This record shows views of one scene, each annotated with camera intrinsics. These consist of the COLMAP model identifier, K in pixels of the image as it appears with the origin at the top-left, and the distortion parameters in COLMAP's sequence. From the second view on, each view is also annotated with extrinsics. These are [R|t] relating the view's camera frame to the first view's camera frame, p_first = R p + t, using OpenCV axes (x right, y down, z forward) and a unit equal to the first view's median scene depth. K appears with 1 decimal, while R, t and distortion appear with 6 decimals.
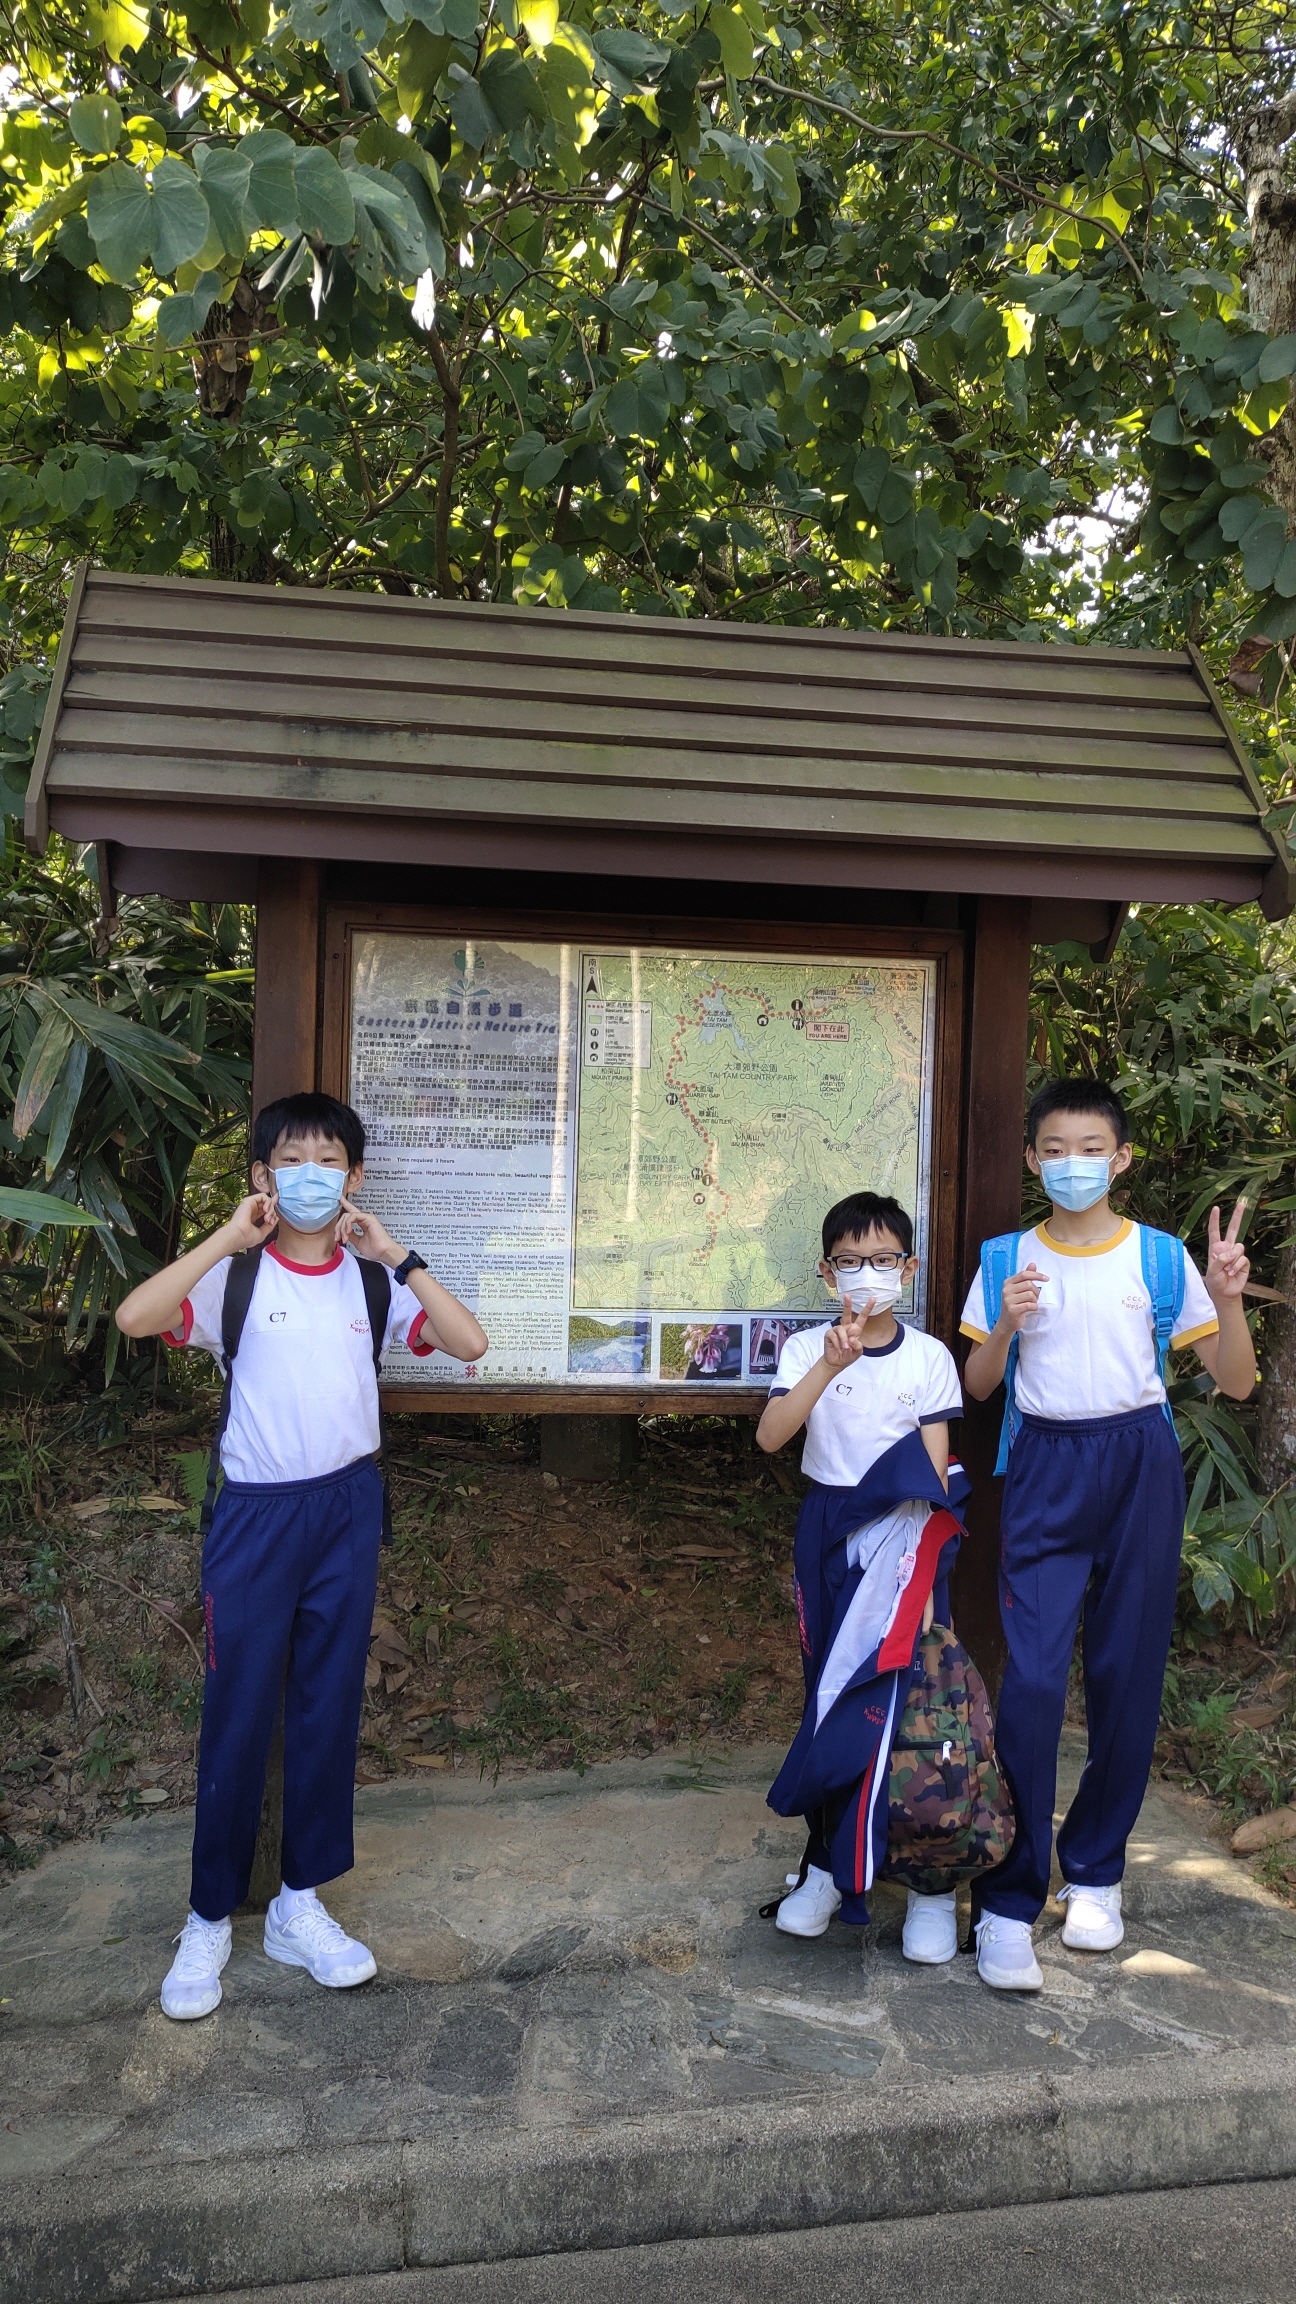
lens RADIAL K [[1734.0, 0, 629.1], [0, 1734.0, 1154.9], [0, 0, 1]] dist [0.080594, -0.076502]
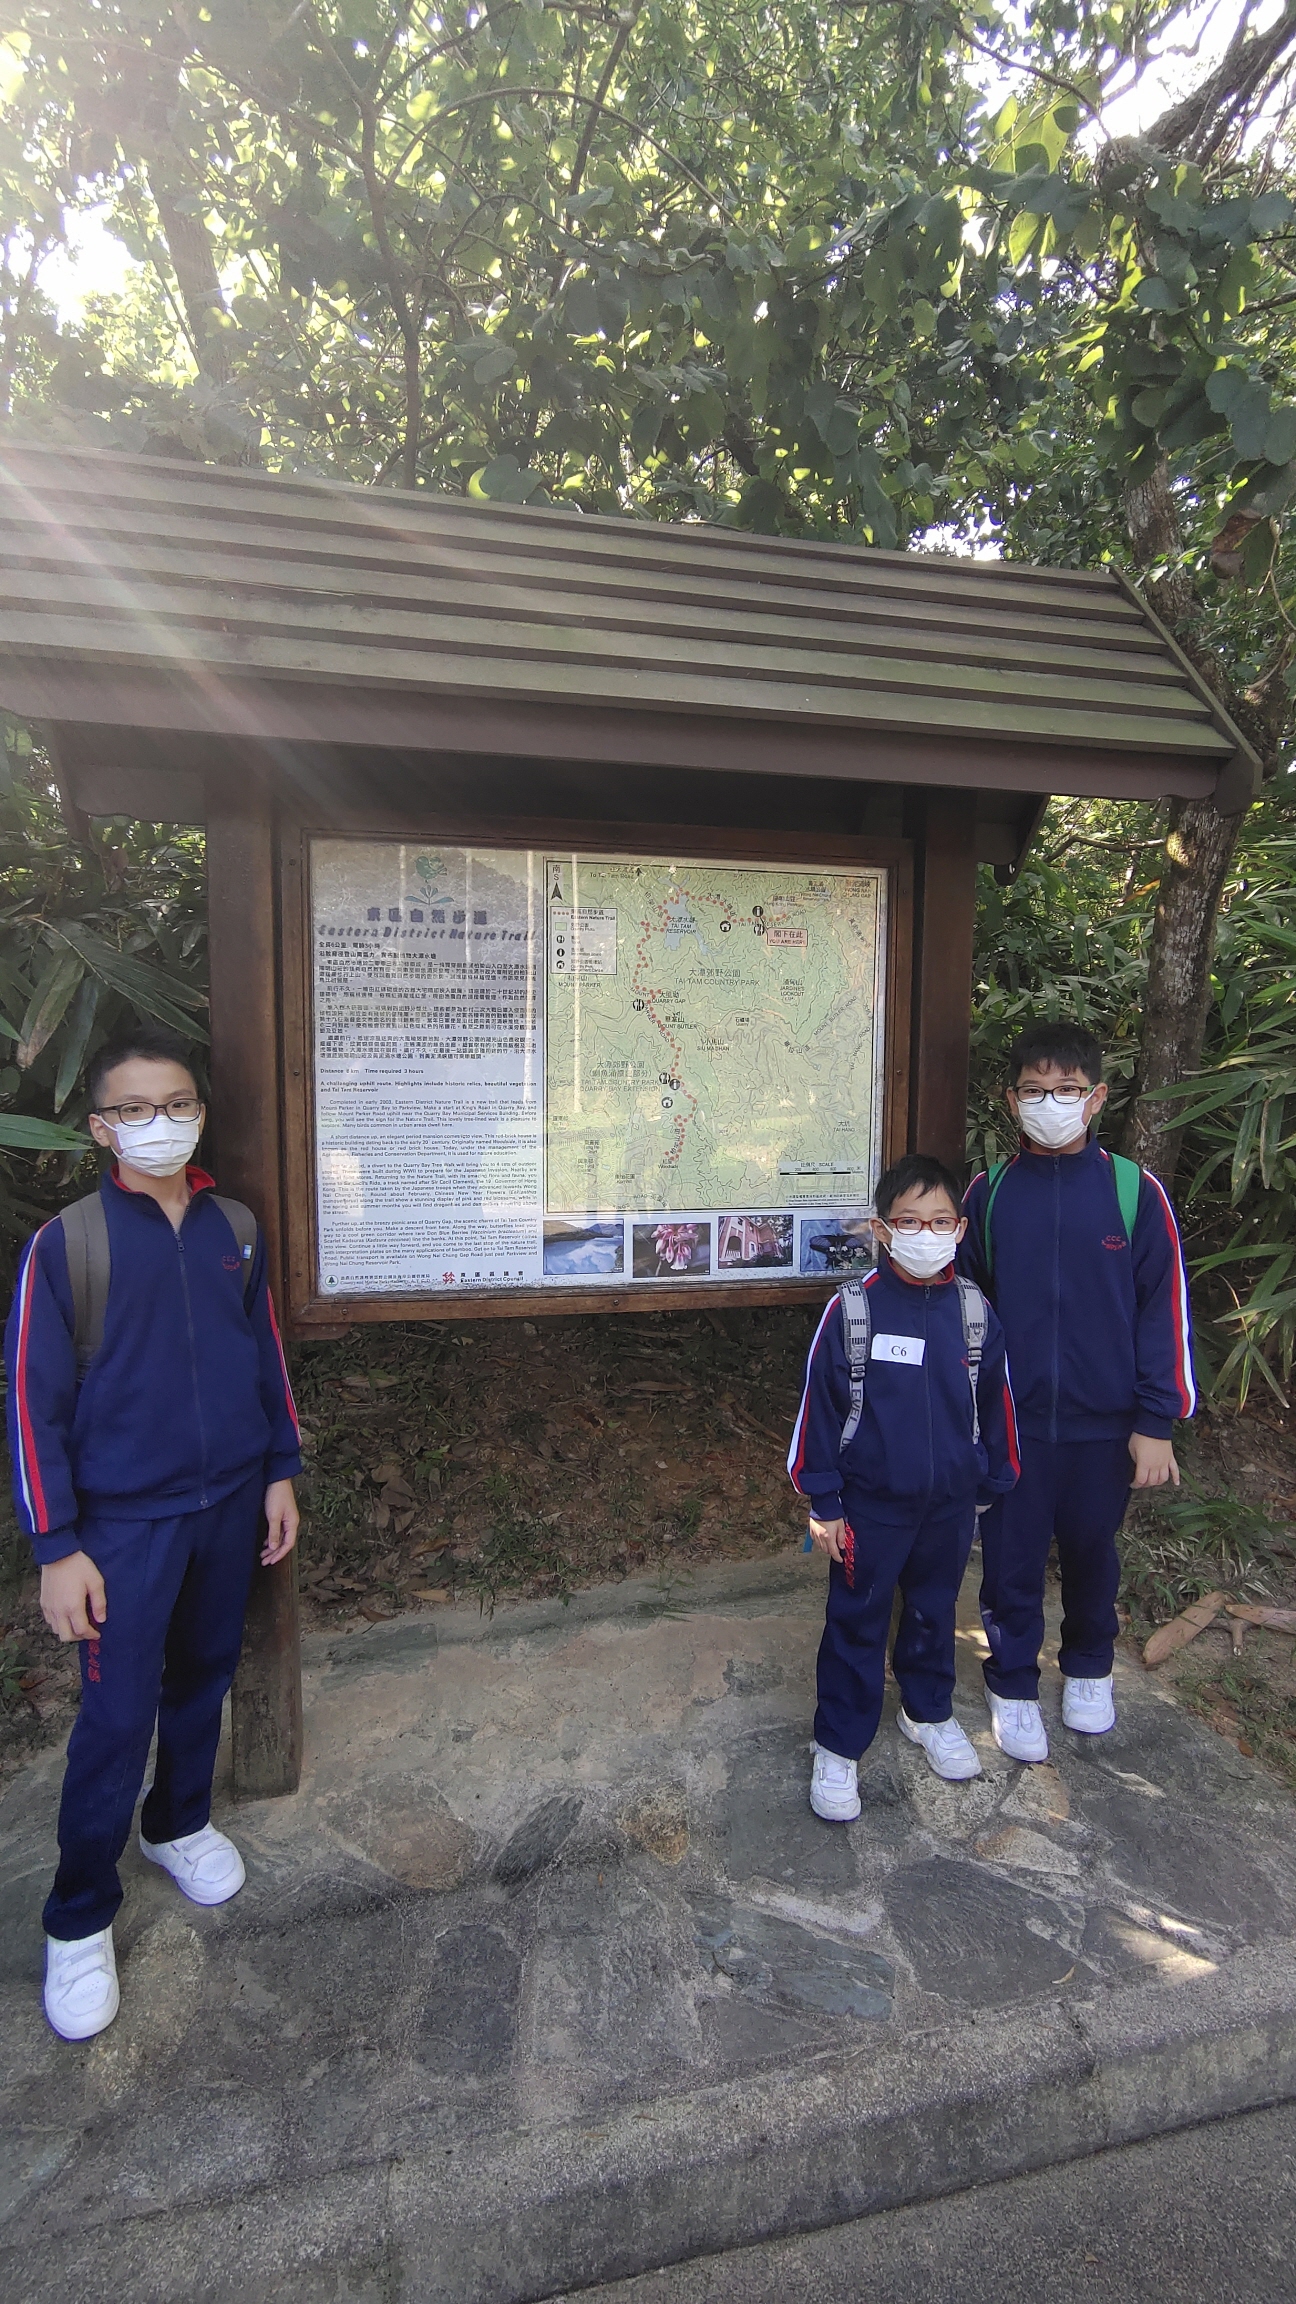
lens RADIAL K [[1101.3, 0, 660.6], [0, 1101.3, 1151.9], [0, 0, 1]] dist [-0.011445, -0.001063]
pose [[0.996759, -0.027519, 0.075592, -0.015258], [0.021914, 0.997017, 0.074001, 0.006686], [-0.077403, -0.072105, 0.994389, 0.392059]]
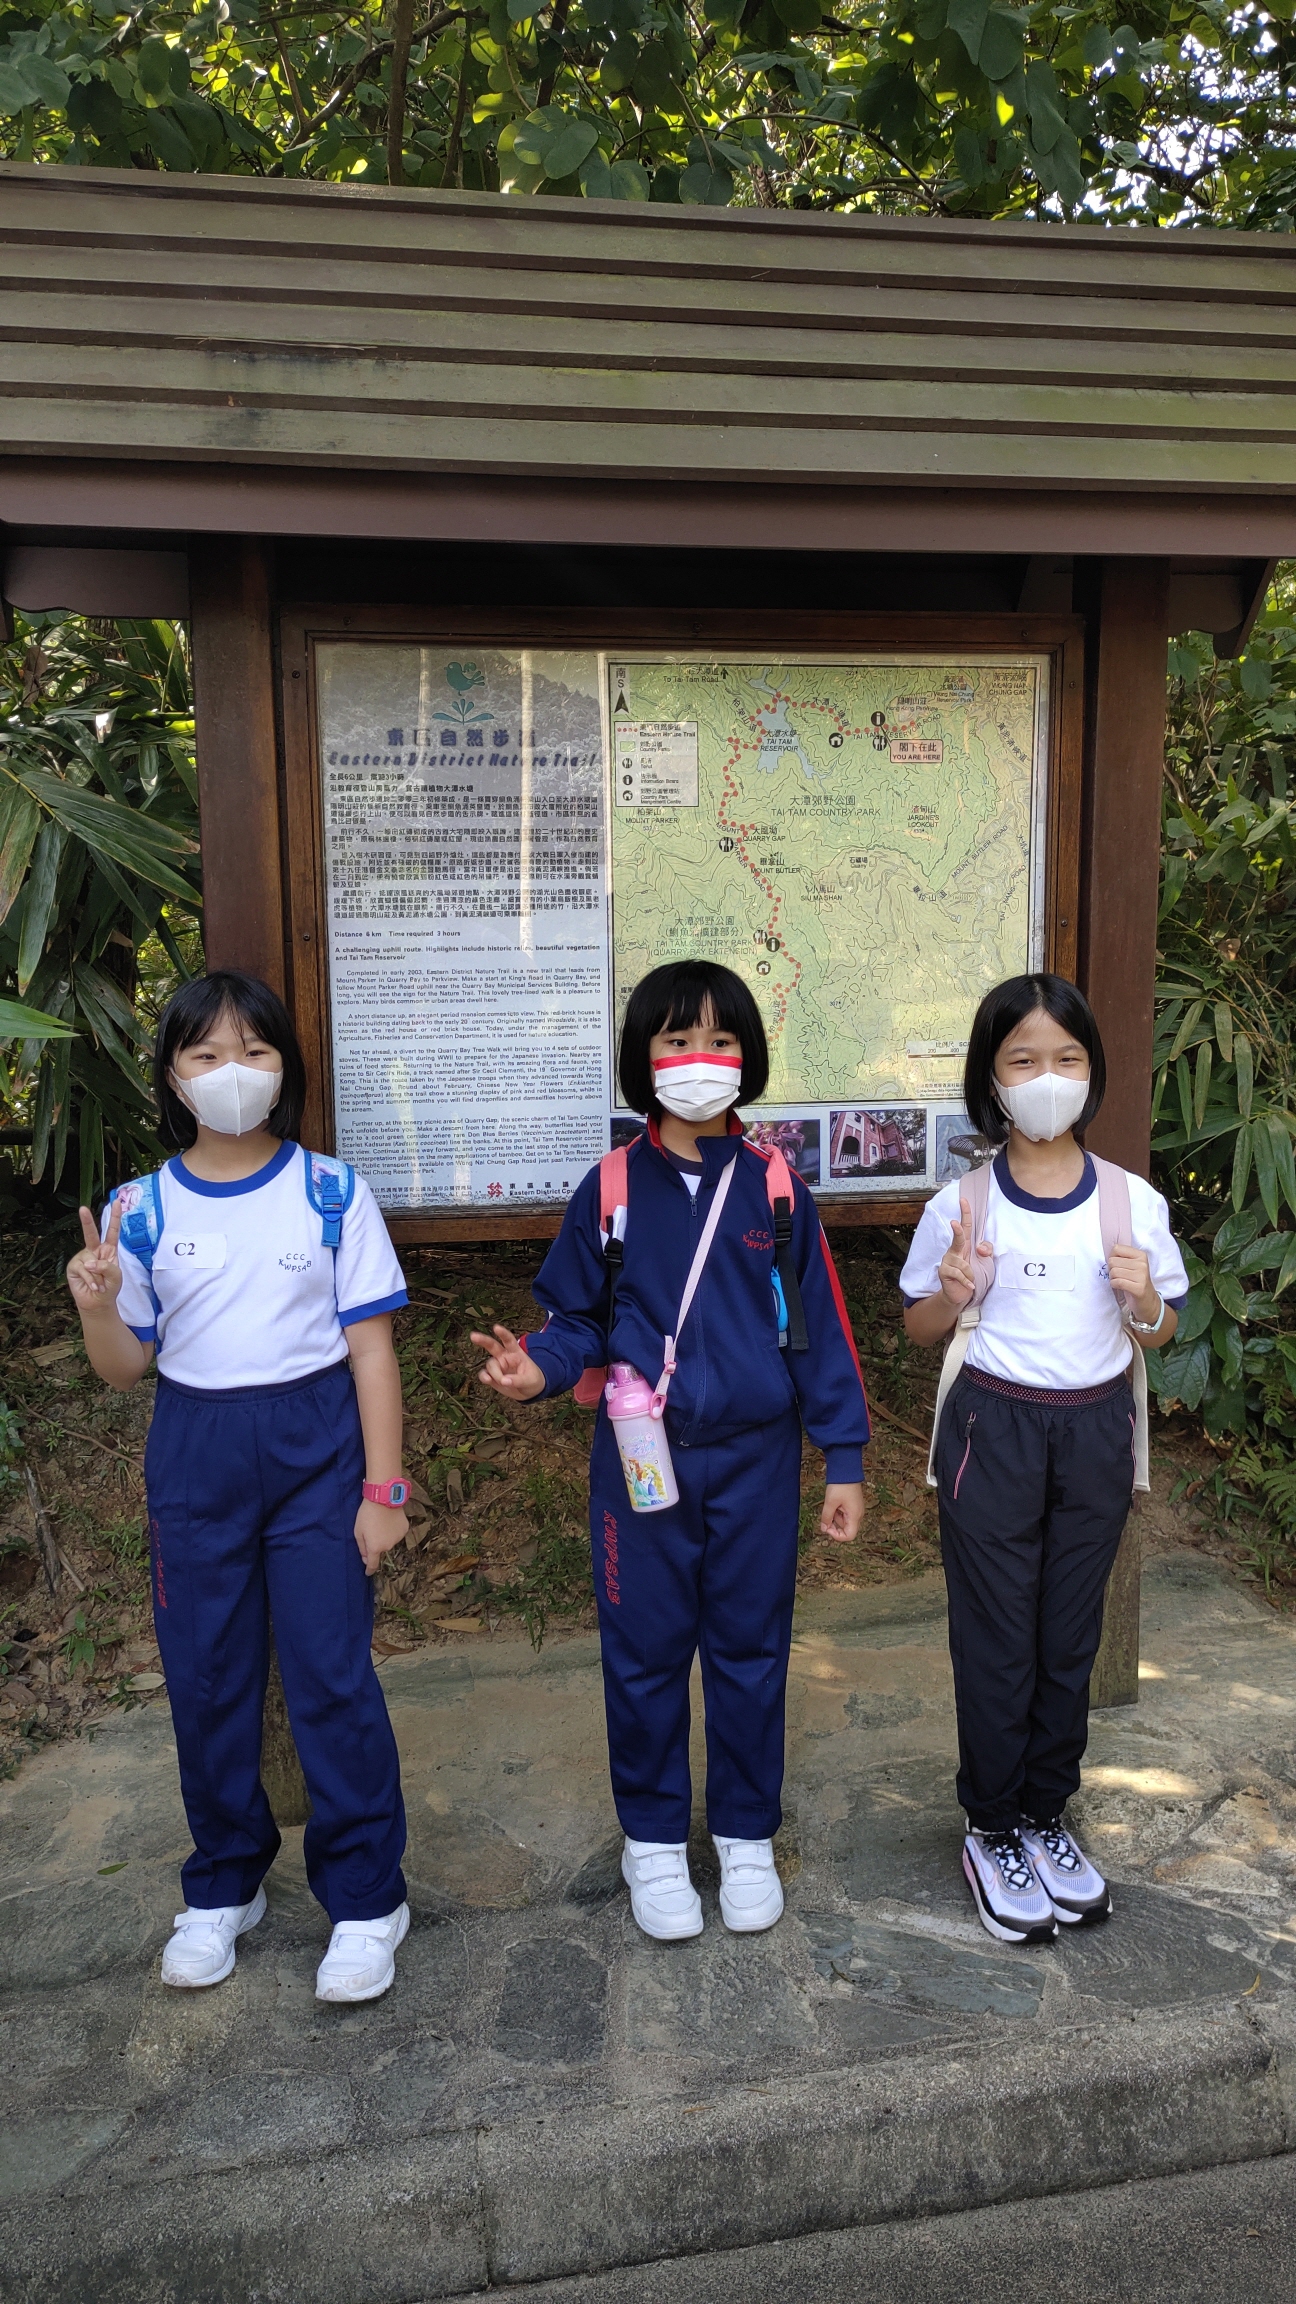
lens RADIAL K [[1784.8, 0, 648.0], [0, 1784.8, 1152.0], [0, 0, 1]] dist [0.075647, -0.080749]
pose [[0.998916, -0.042535, 0.018887, -0.037154], [0.039941, 0.991825, 0.121192, 0.007972], [-0.023888, -0.120306, 0.992449, 0.179545]]
